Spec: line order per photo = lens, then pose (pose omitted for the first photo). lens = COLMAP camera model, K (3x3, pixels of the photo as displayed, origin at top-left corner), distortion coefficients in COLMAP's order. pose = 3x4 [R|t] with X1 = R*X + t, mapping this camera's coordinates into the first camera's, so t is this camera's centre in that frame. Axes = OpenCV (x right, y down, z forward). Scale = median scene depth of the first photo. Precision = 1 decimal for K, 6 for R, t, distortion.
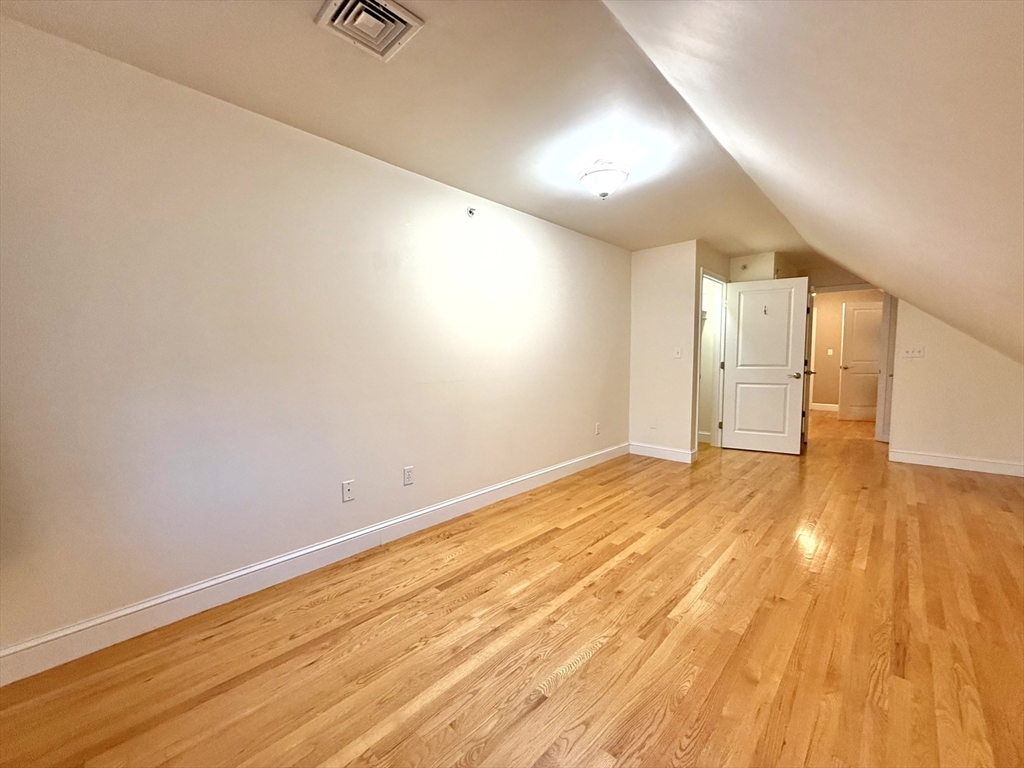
lens RADIAL K [[408.5, 0, 510.5], [0, 408.5, 387.9], [0, 0, 1]] dist [-0.005523, 0.000679]
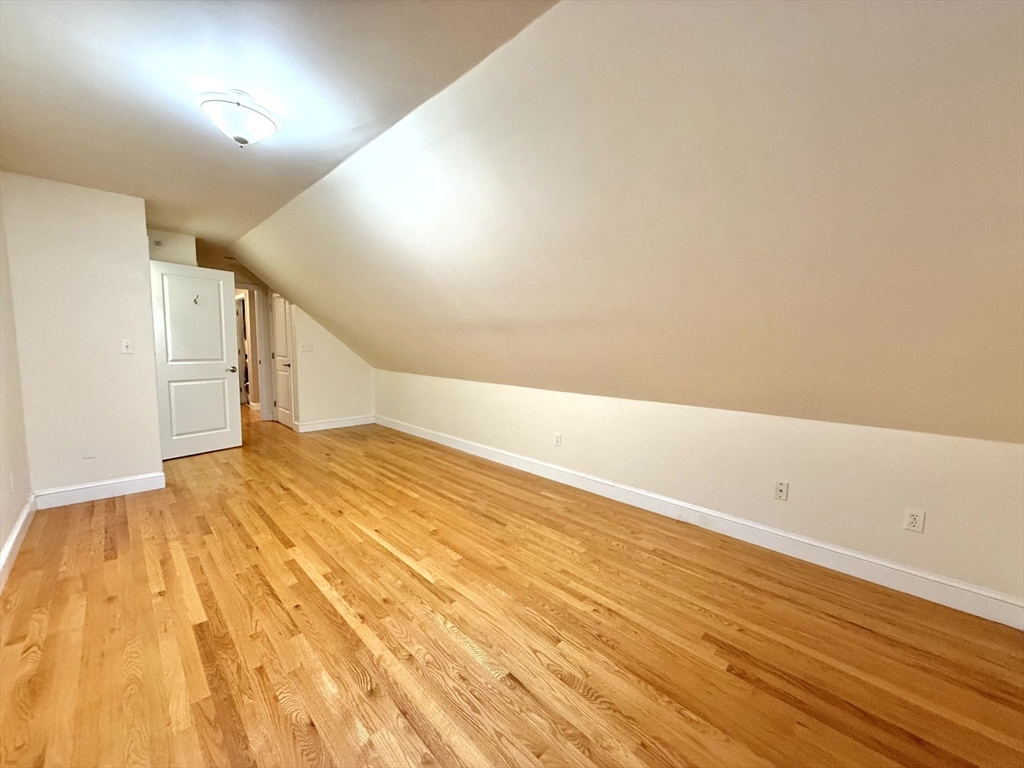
lens RADIAL K [[408.5, 0, 512.8], [0, 408.5, 387.5], [0, 0, 1]] dist [-0.005523, 0.000679]
pose [[0.025833, -0.092864, 0.995344, -0.526867], [0.060617, 0.993989, 0.091164, -0.065273], [-0.997827, 0.057979, 0.031307, 0.506776]]
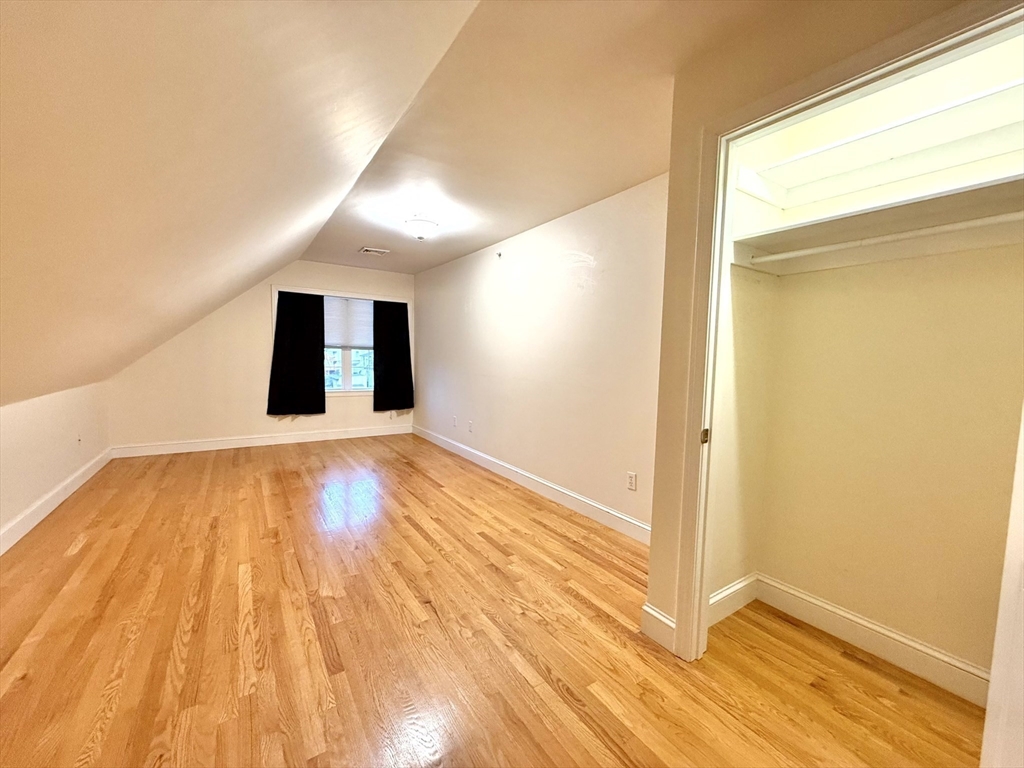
lens RADIAL K [[408.5, 0, 510.7], [0, 408.5, 383.9], [0, 0, 1]] dist [-0.005523, 0.000679]
pose [[-0.216858, 0.074218, -0.973378, 1.482989], [-0.101621, 0.989972, 0.098123, -0.160776], [0.970899, 0.120194, -0.207142, 1.599601]]
